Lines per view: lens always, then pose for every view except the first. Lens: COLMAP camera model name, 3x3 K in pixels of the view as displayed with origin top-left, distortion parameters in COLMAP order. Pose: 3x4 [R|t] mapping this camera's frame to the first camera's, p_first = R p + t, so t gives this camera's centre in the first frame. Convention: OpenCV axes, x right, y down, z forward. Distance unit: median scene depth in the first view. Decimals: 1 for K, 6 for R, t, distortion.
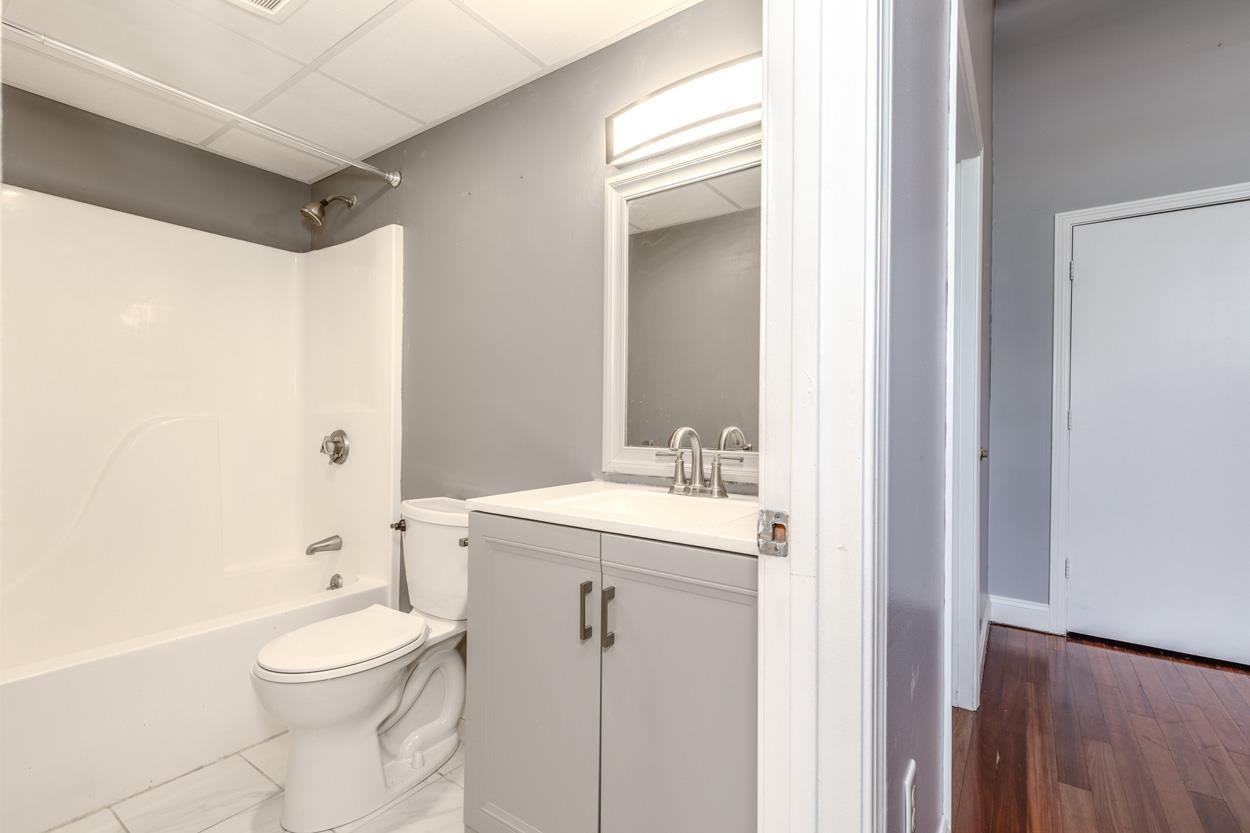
lens RADIAL K [[571.8, 0, 630.0], [0, 571.8, 422.7], [0, 0, 1]] dist [0.000679, -0.000110]
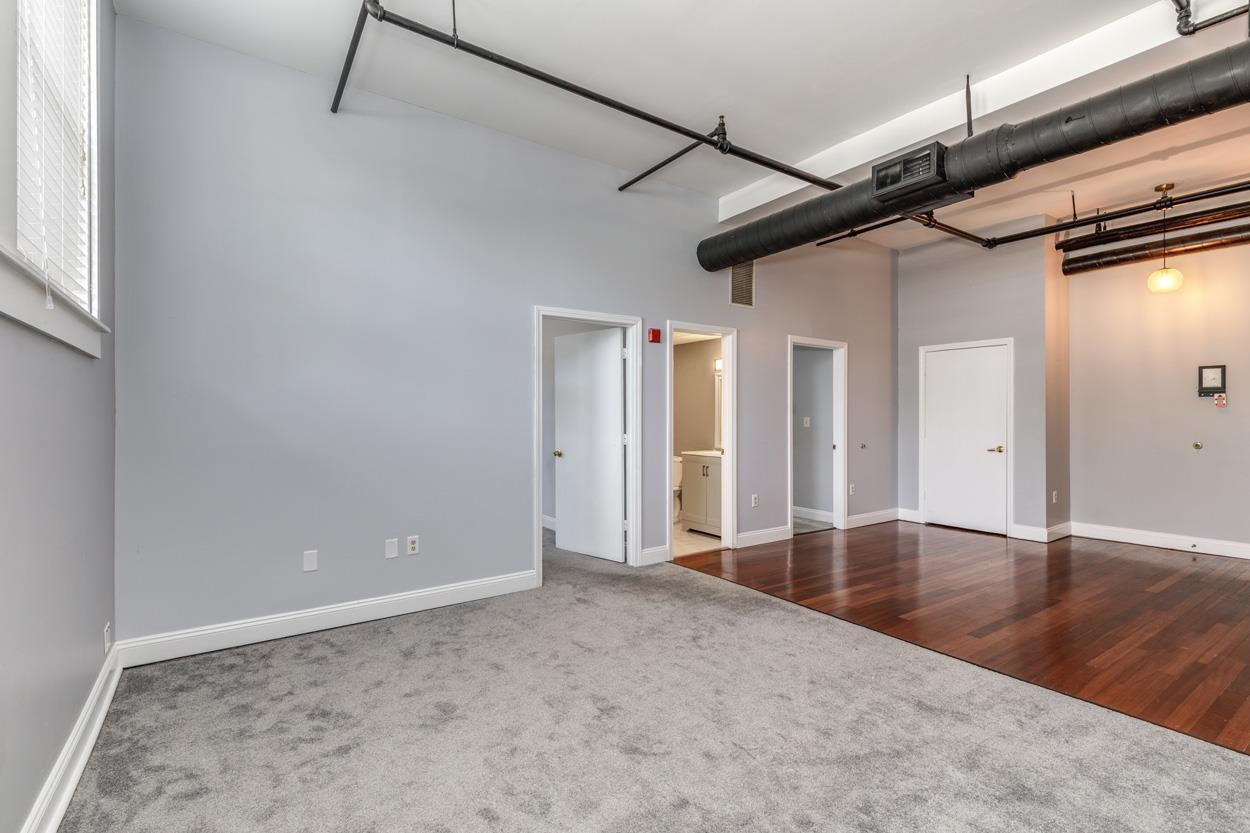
lens RADIAL K [[571.8, 0, 630.0], [0, 571.8, 422.7], [0, 0, 1]] dist [0.000679, -0.000110]
pose [[0.936935, -0.004691, -0.349473, 0.586460], [0.002838, 0.999979, -0.005815, -0.051388], [0.349493, 0.004456, 0.936928, -2.170444]]
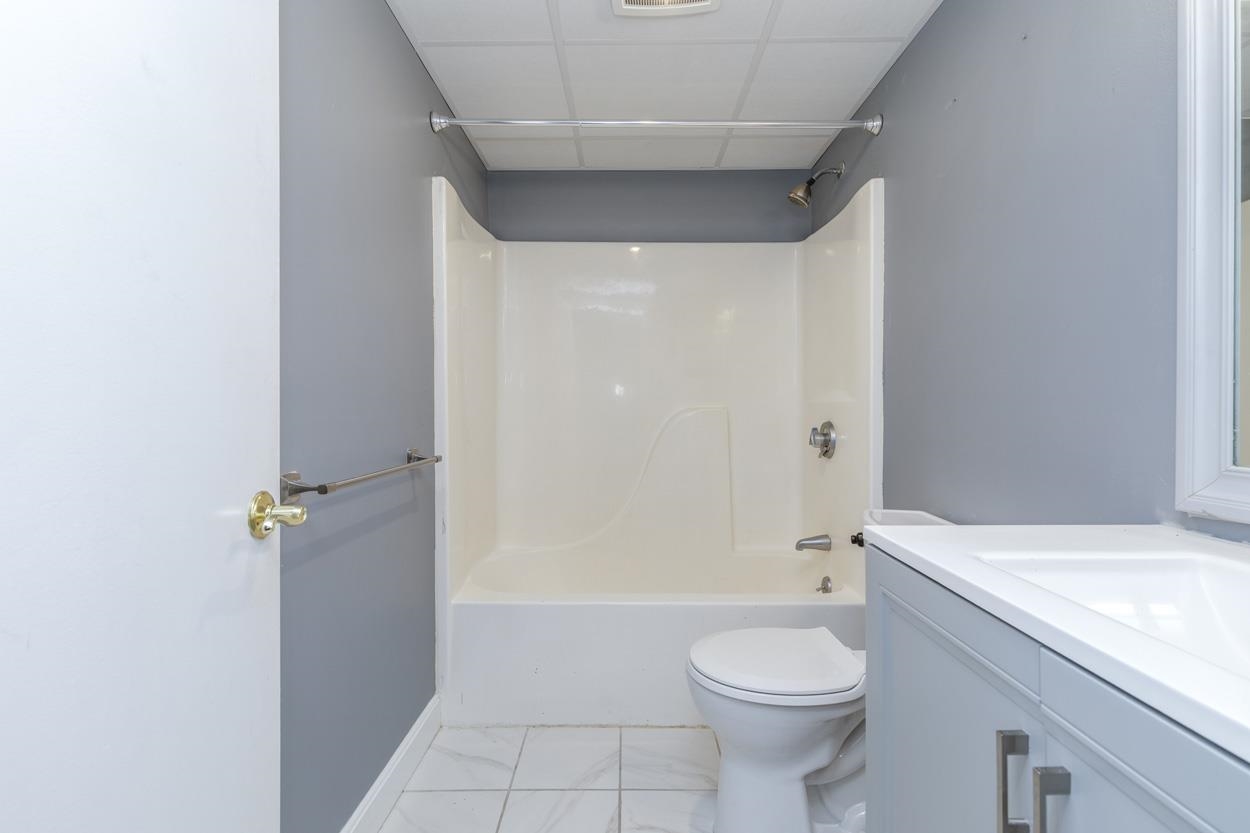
lens RADIAL K [[572.8, 0, 623.6], [0, 572.8, 408.1], [0, 0, 1]] dist [0.005340, 0.000344]
pose [[0.561664, -0.004062, -0.827355, 0.079692], [-0.001244, 0.999983, -0.005754, -0.003332], [0.827364, 0.004261, 0.561650, 0.218568]]
